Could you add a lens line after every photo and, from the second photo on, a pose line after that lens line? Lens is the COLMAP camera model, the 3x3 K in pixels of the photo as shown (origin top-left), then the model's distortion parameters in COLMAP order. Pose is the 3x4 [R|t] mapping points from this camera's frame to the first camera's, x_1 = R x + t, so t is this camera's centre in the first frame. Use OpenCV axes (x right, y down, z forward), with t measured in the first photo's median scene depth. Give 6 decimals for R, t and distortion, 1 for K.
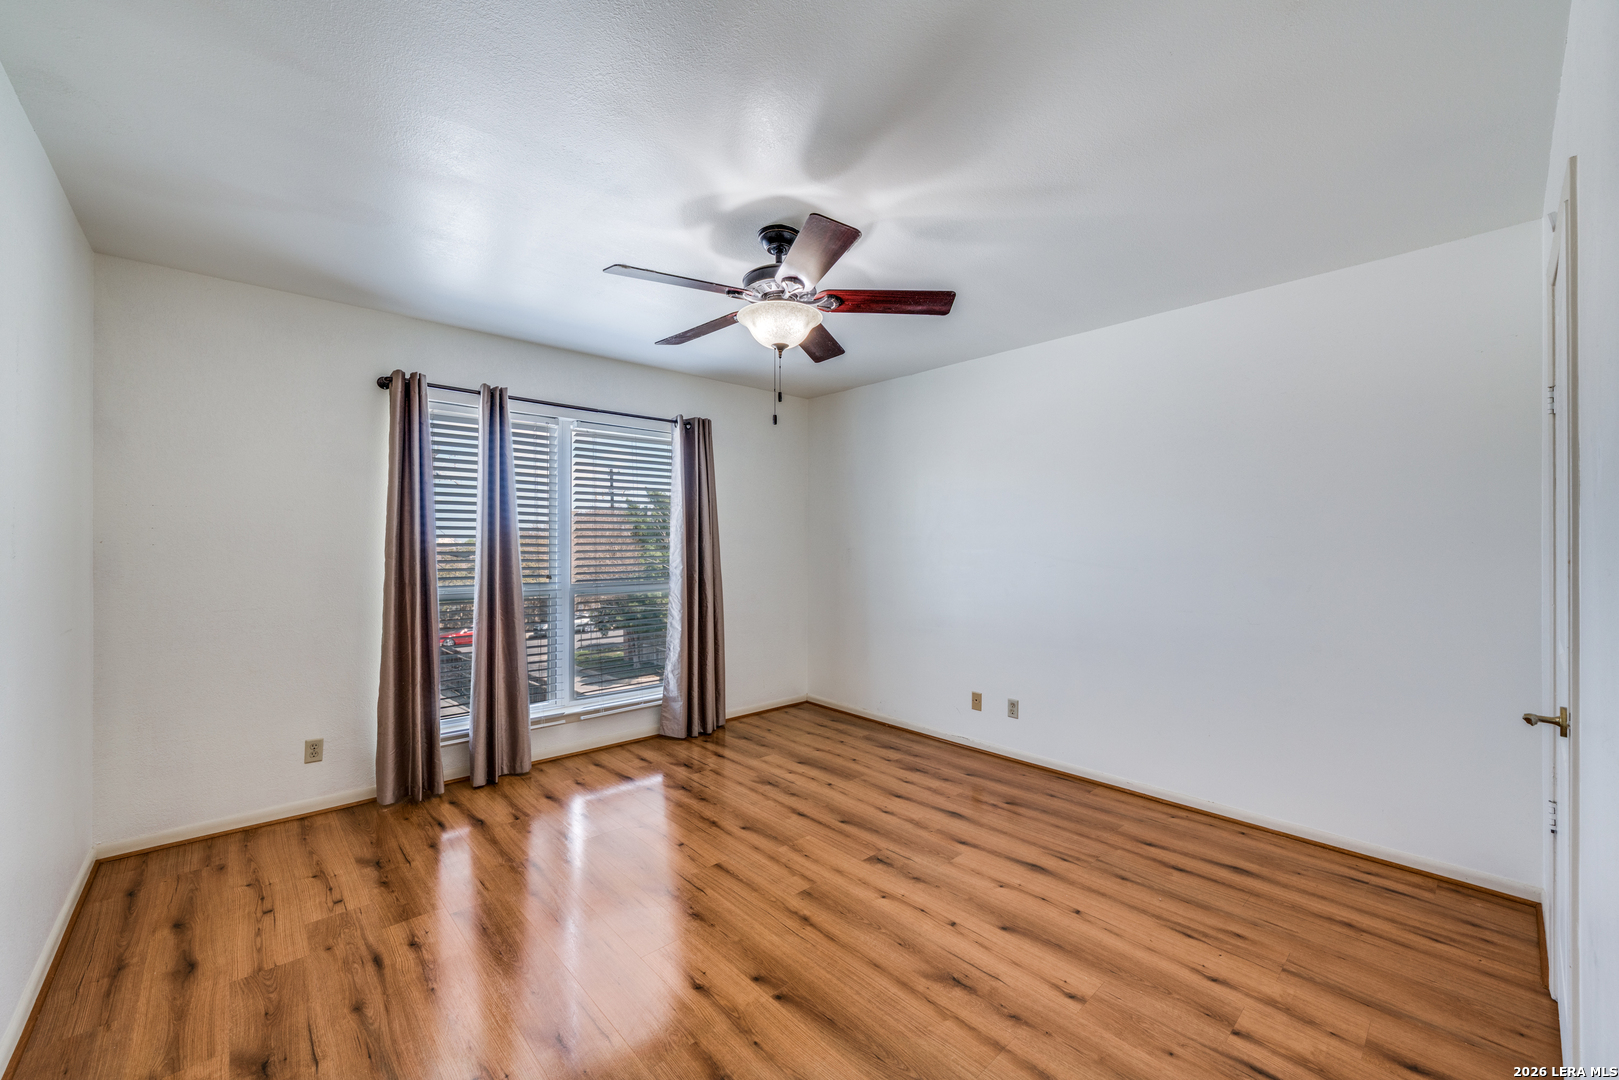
lens RADIAL K [[633.6, 0, 802.2], [0, 633.6, 546.1], [0, 0, 1]] dist [-0.001860, -0.000072]
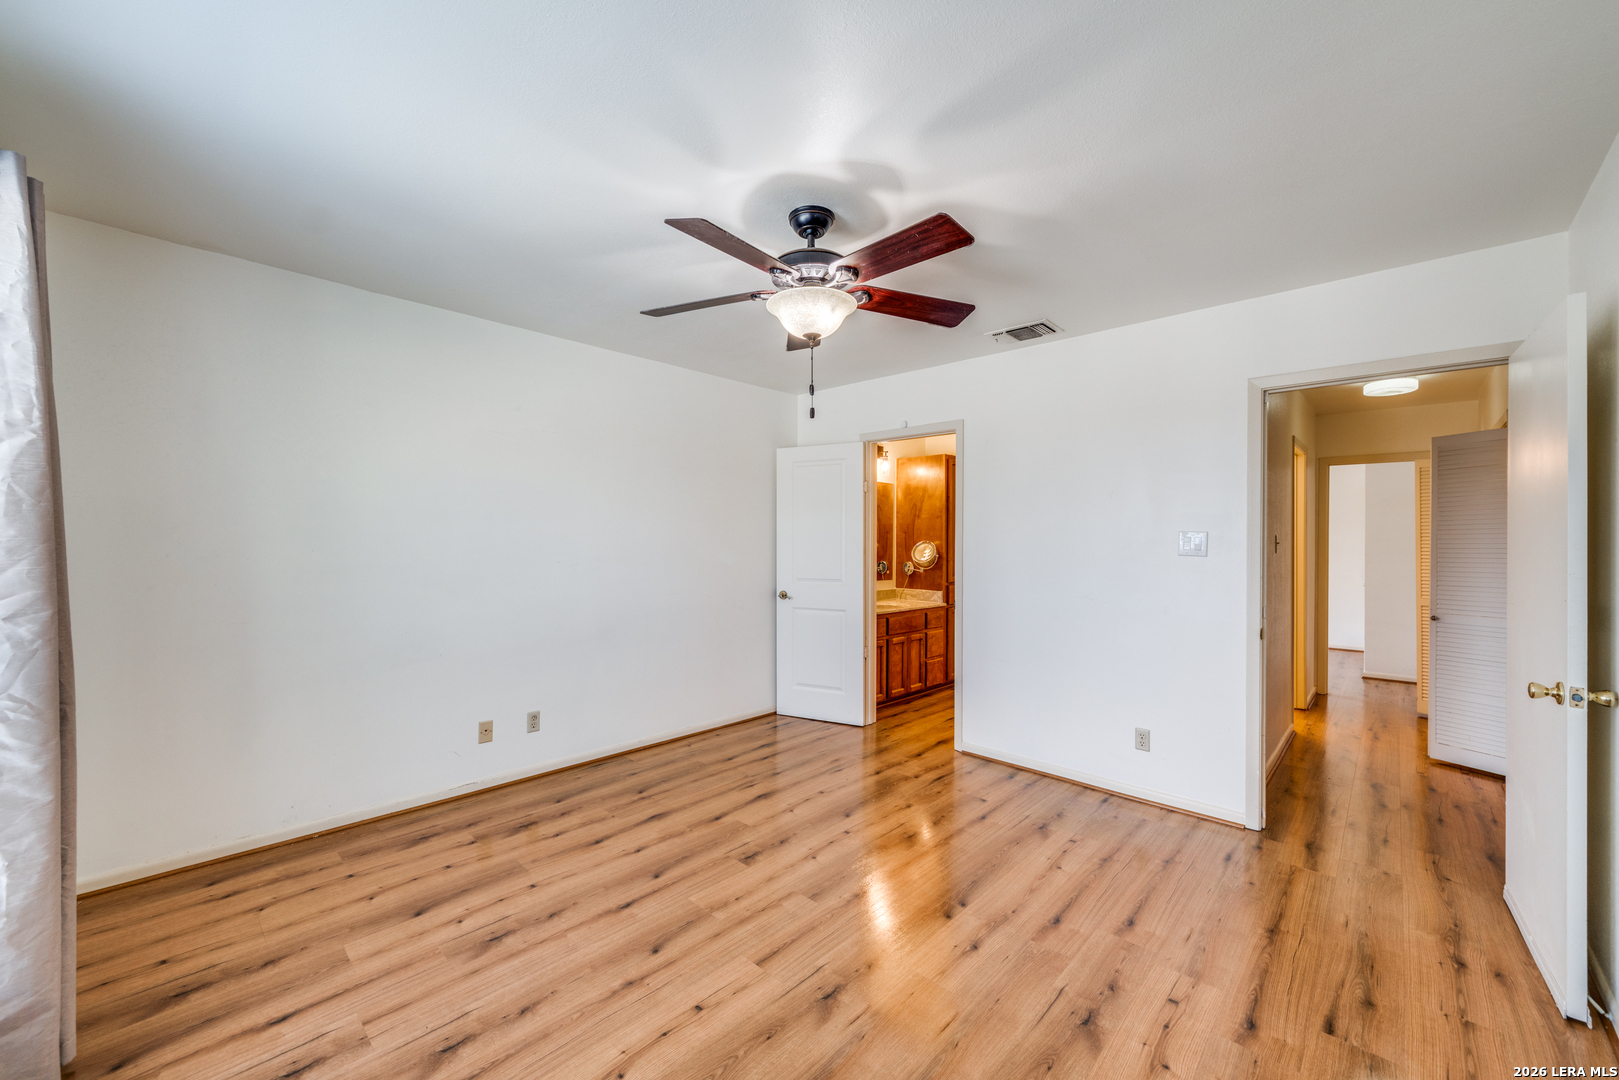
lens RADIAL K [[633.6, 0, 803.7], [0, 633.6, 537.7], [0, 0, 1]] dist [-0.001860, -0.000072]
pose [[-0.079409, 0.007741, 0.996812, -0.760985], [0.000189, 0.999970, -0.007751, -0.002380], [-0.996842, -0.000427, -0.079408, 0.850181]]
